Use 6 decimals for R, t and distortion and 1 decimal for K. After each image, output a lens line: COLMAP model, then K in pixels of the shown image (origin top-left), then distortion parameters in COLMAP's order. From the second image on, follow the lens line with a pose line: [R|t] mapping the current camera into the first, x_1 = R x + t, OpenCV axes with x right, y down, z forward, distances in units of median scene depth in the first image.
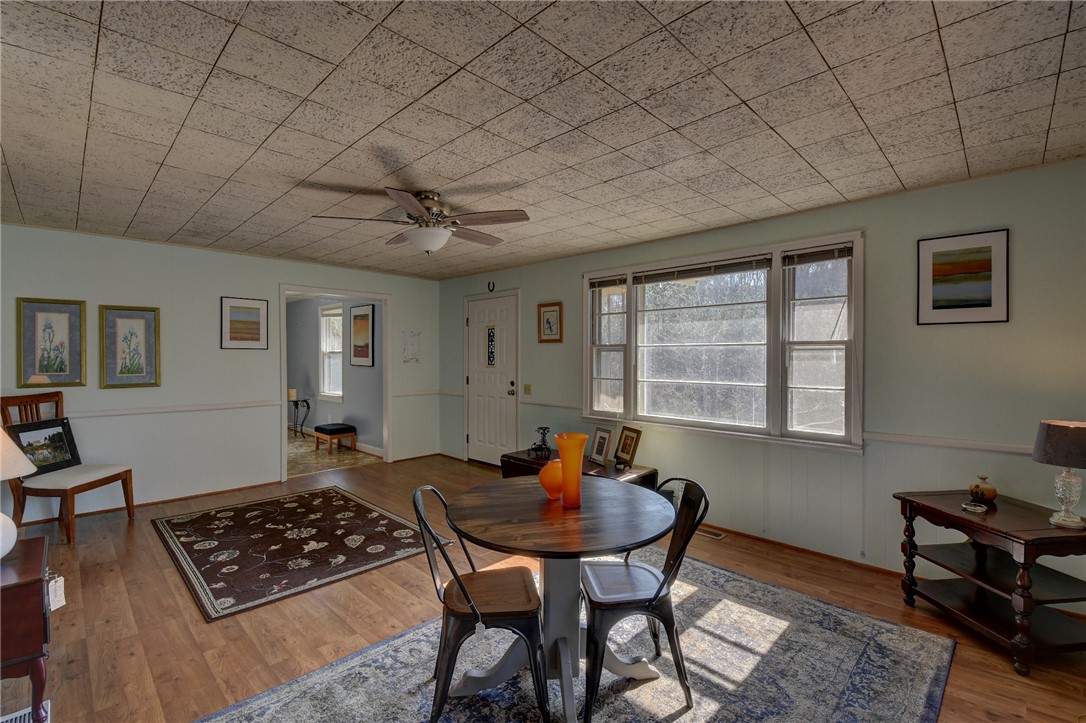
lens RADIAL K [[475.6, 0, 545.1], [0, 475.6, 359.0], [0, 0, 1]] dist [0.017740, -0.024475]
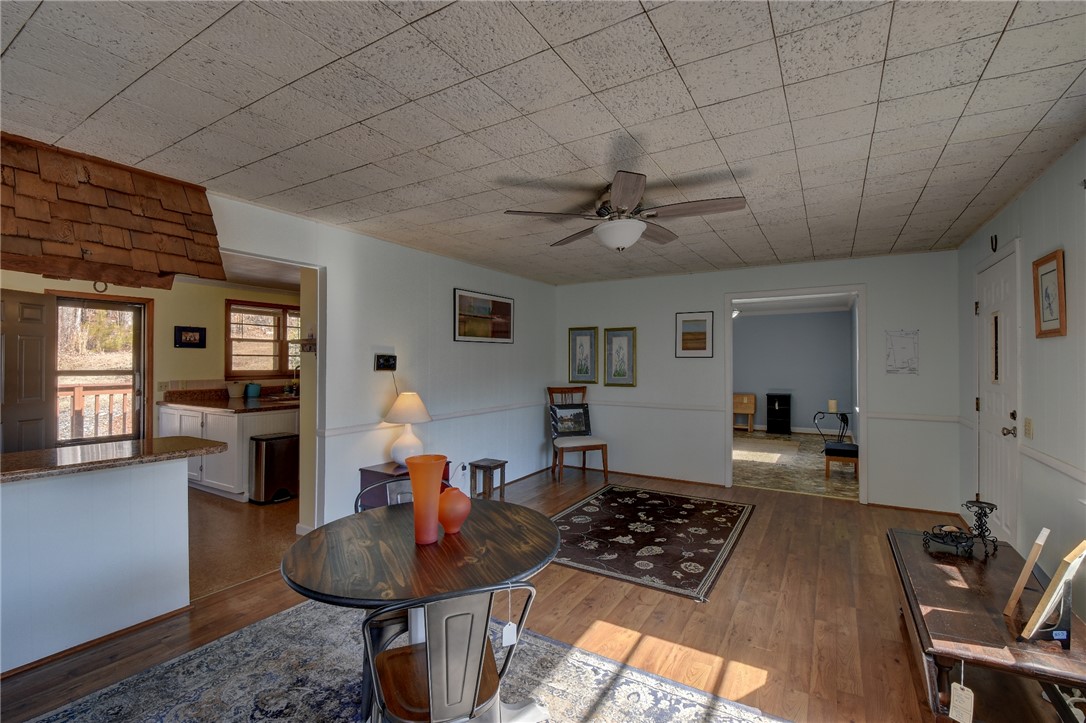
lens RADIAL K [[475.6, 0, 545.1], [0, 475.6, 359.0], [0, 0, 1]] dist [0.017740, -0.024475]
pose [[0.233517, -0.008206, -0.972318, 0.475676], [-0.007762, 0.999917, -0.010303, -0.003930], [0.972322, 0.009953, 0.233434, 0.516281]]
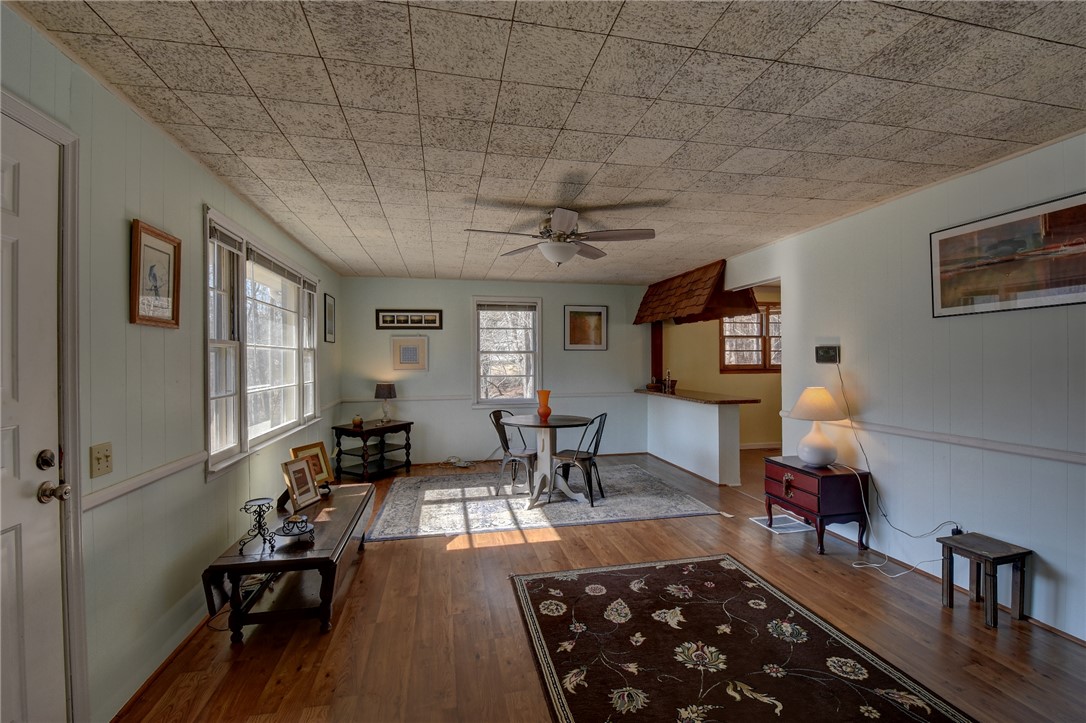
lens RADIAL K [[475.6, 0, 545.1], [0, 475.6, 359.0], [0, 0, 1]] dist [0.017740, -0.024475]
pose [[-0.833100, 0.005459, 0.553096, -0.659913], [0.010761, 0.999922, 0.006340, -0.006882], [-0.553018, 0.011234, -0.833094, 1.543453]]
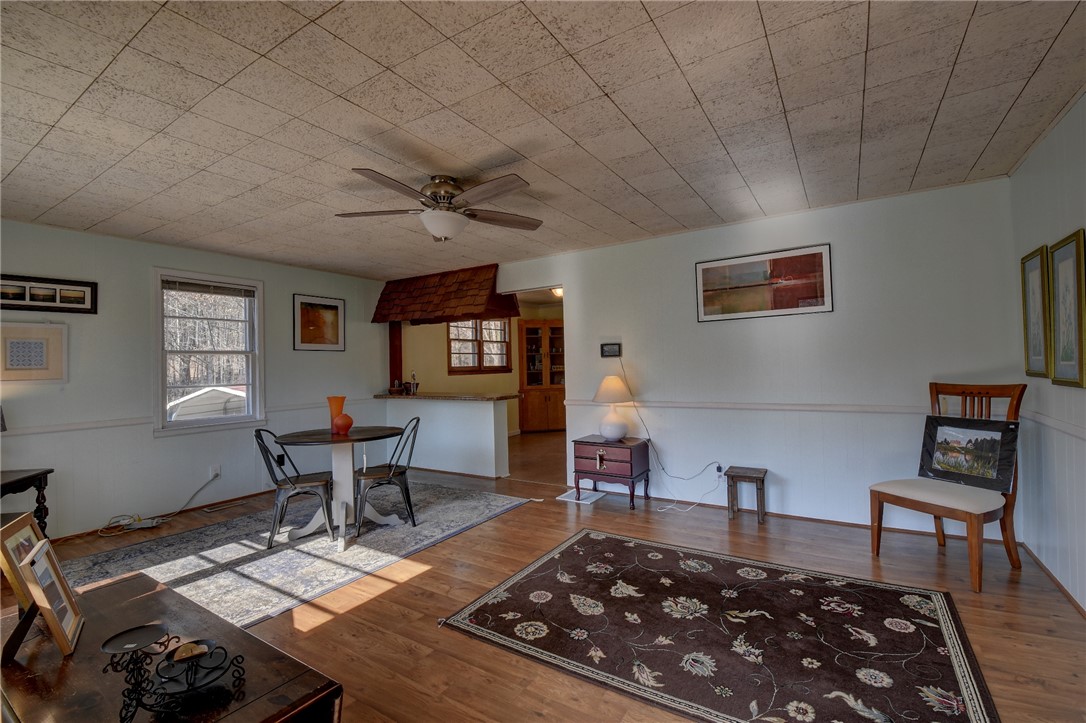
lens RADIAL K [[475.6, 0, 545.1], [0, 475.6, 359.0], [0, 0, 1]] dist [0.017740, -0.024475]
pose [[-0.977621, 0.021861, -0.209234, -0.187634], [0.023054, 0.999729, -0.003265, 0.018419], [0.209106, -0.008015, -0.977860, 1.560282]]
